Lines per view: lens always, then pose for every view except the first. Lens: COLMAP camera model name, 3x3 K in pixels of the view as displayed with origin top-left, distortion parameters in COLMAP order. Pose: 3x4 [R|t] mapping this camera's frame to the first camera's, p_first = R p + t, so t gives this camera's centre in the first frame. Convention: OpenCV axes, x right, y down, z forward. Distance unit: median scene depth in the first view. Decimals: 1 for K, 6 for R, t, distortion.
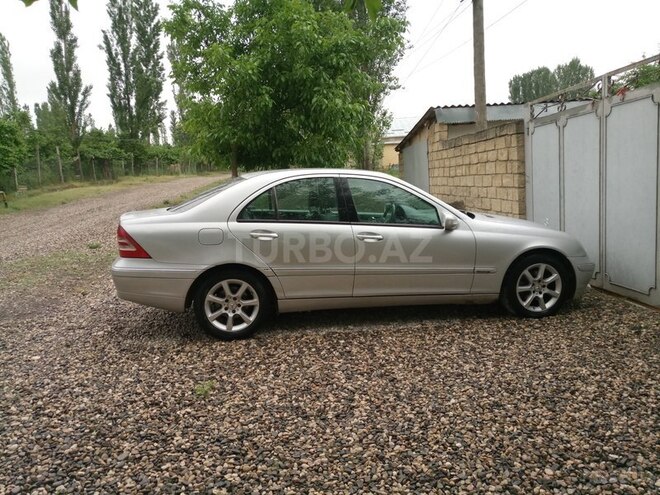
lens RADIAL K [[510.4, 0, 325.5], [0, 510.4, 246.5], [0, 0, 1]] dist [-0.030909, 0.076879]
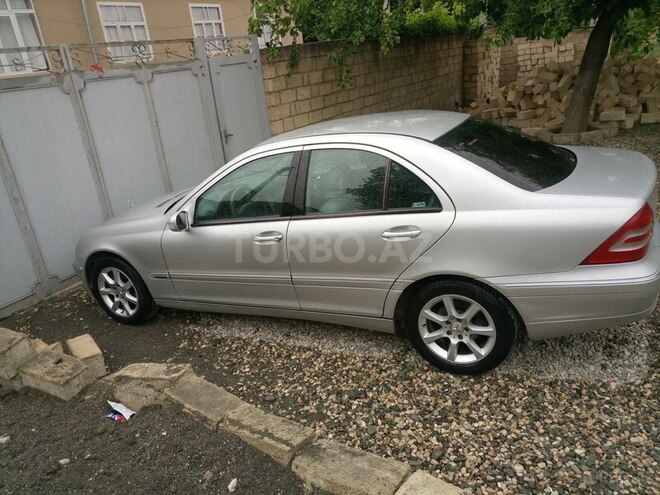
lens RADIAL K [[510.4, 0, 325.5], [0, 510.4, 246.5], [0, 0, 1]] dist [-0.030909, 0.076879]
pose [[-0.815691, -0.069294, 0.574322, -0.235801], [0.220291, 0.880790, 0.419142, -0.175836], [-0.534901, 0.468409, -0.703188, 0.921670]]
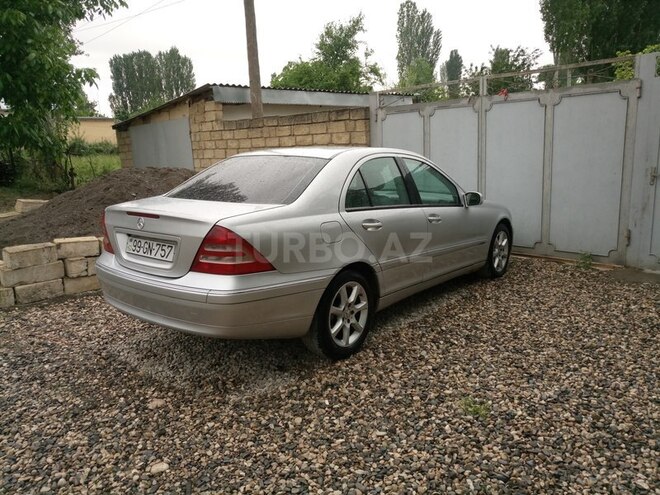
lens RADIAL K [[510.4, 0, 325.5], [0, 510.4, 246.5], [0, 0, 1]] dist [-0.030909, 0.076879]
pose [[0.732585, -0.106661, 0.672267, -0.360894], [0.084988, 0.994251, 0.065133, -0.023109], [-0.675349, 0.009420, 0.737438, 0.204617]]
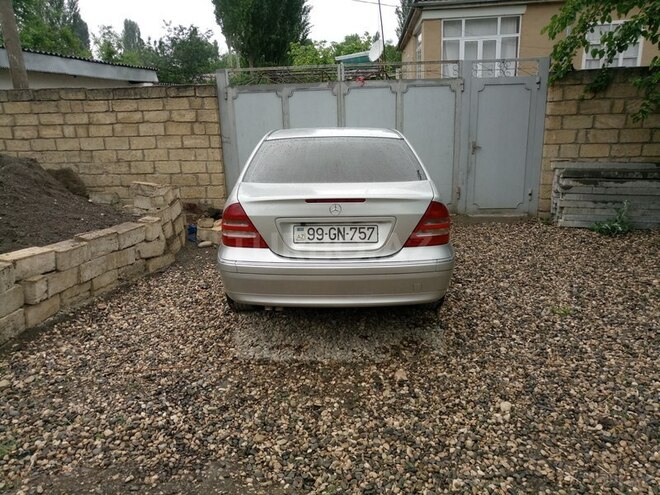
lens RADIAL K [[510.4, 0, 325.5], [0, 510.4, 246.5], [0, 0, 1]] dist [-0.030909, 0.076879]
pose [[0.148927, -0.207479, 0.966837, -0.553499], [0.140769, 0.972231, 0.186953, -0.067211], [-0.978777, 0.108258, 0.173998, 0.498783]]
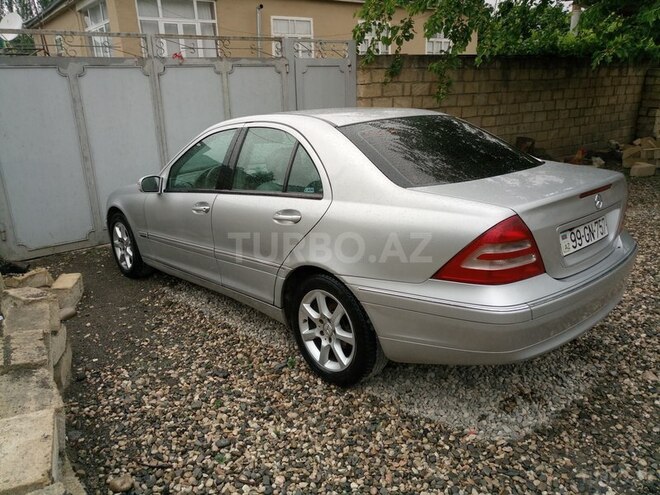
lens RADIAL K [[510.4, 0, 325.5], [0, 510.4, 246.5], [0, 0, 1]] dist [-0.030909, 0.076879]
pose [[-0.553943, -0.170370, 0.814936, -0.357295], [0.170661, 0.934817, 0.311437, -0.111206], [-0.814875, 0.311596, -0.488760, 0.799983]]
